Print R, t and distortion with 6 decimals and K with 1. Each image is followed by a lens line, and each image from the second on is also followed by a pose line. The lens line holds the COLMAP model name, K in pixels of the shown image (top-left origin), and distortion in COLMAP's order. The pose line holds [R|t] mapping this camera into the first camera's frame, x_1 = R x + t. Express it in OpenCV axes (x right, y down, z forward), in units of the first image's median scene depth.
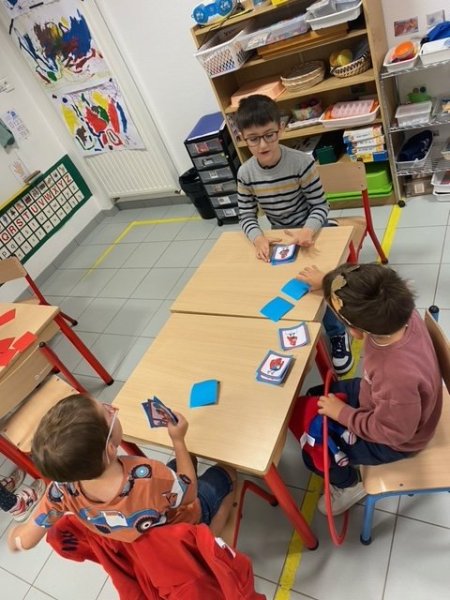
lens RADIAL K [[461.3, 0, 225.0], [0, 461.3, 300.0], [0, 0, 1]] dist [-0.022888, 0.000199]
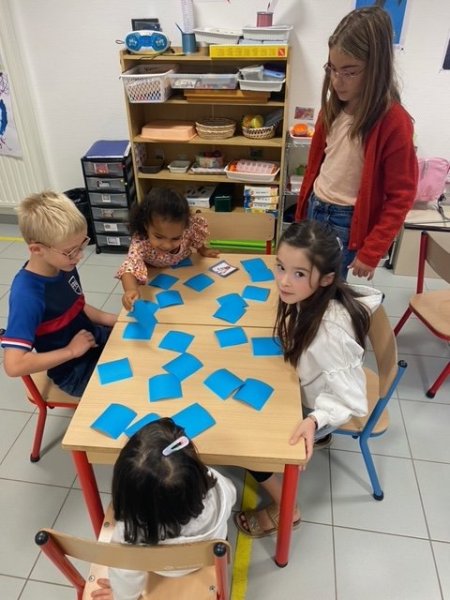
lens RADIAL K [[461.3, 0, 225.0], [0, 461.3, 300.0], [0, 0, 1]] dist [-0.022888, 0.000199]
pose [[0.899709, 0.147411, 0.410845, -0.193591], [-0.084174, 0.982175, -0.168070, 0.090973], [-0.428297, 0.116632, 0.896080, 0.062633]]
